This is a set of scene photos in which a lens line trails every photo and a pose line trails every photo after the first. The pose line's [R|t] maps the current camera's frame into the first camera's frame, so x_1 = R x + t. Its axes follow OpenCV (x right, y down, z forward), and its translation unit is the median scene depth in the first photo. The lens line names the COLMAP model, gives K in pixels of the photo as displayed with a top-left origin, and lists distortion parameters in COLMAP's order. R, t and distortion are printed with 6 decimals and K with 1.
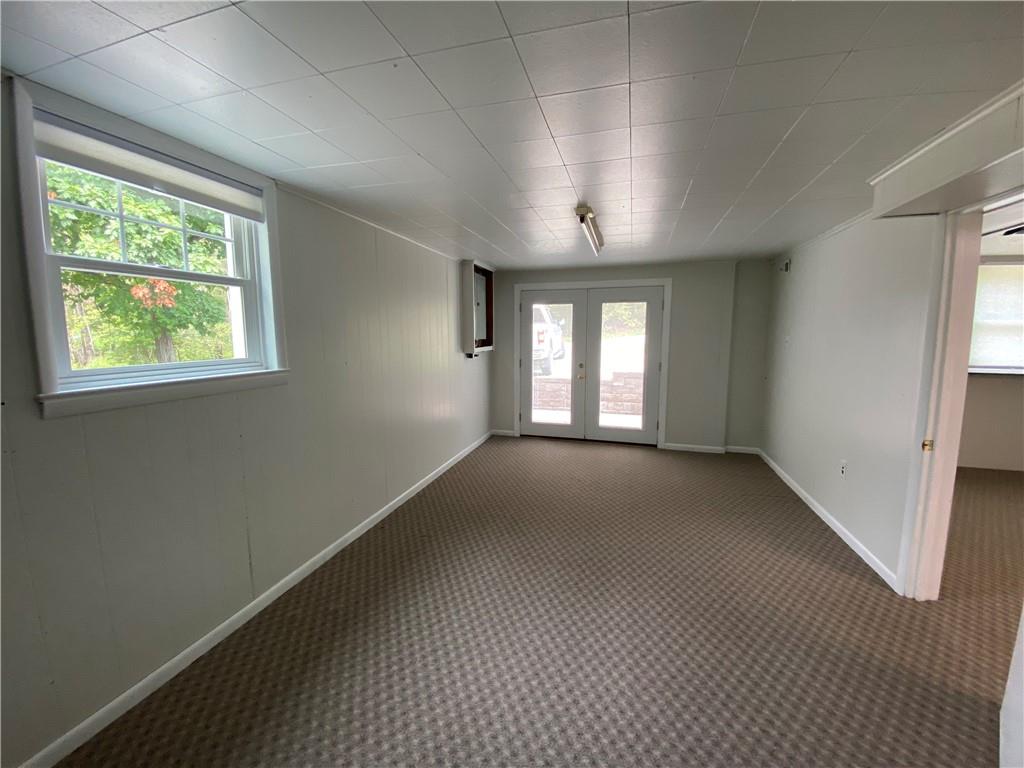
lens RADIAL K [[419.9, 0, 512.0], [0, 419.9, 384.0], [0, 0, 1]] dist [-0.000174, -0.012481]
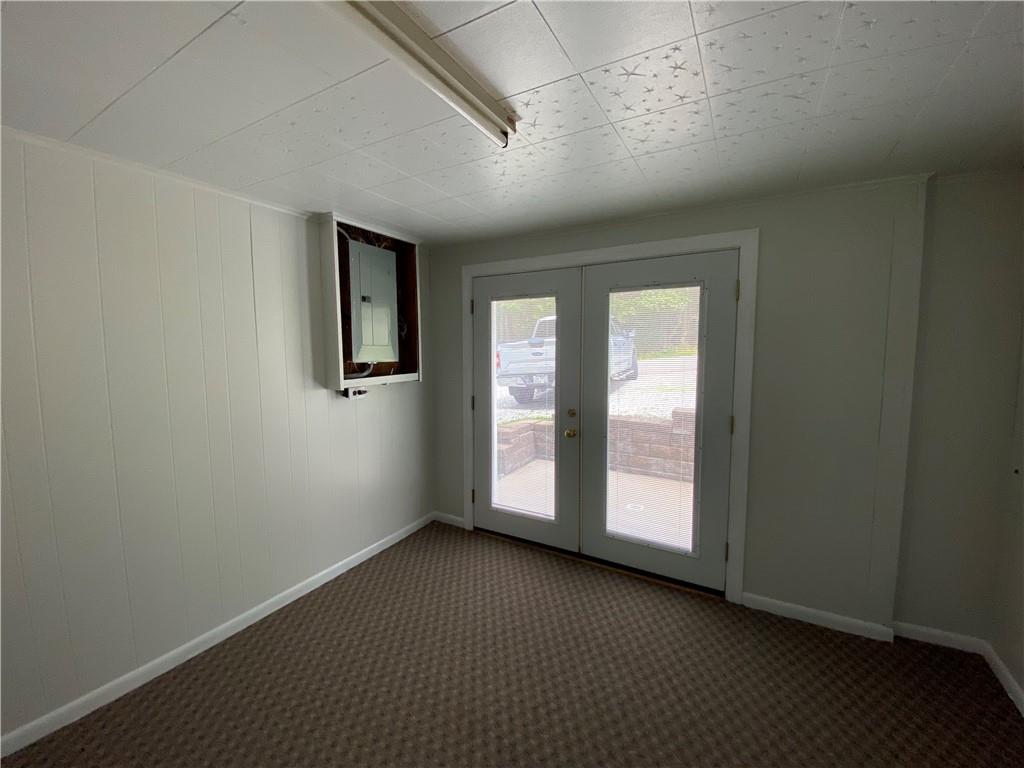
lens RADIAL K [[419.9, 0, 512.0], [0, 419.9, 384.0], [0, 0, 1]] dist [-0.000174, -0.012481]
pose [[0.968593, 0.019728, -0.247868, 0.226166], [-0.028706, 0.999054, -0.032660, -0.061755], [0.246990, 0.038749, 0.968243, 0.478583]]
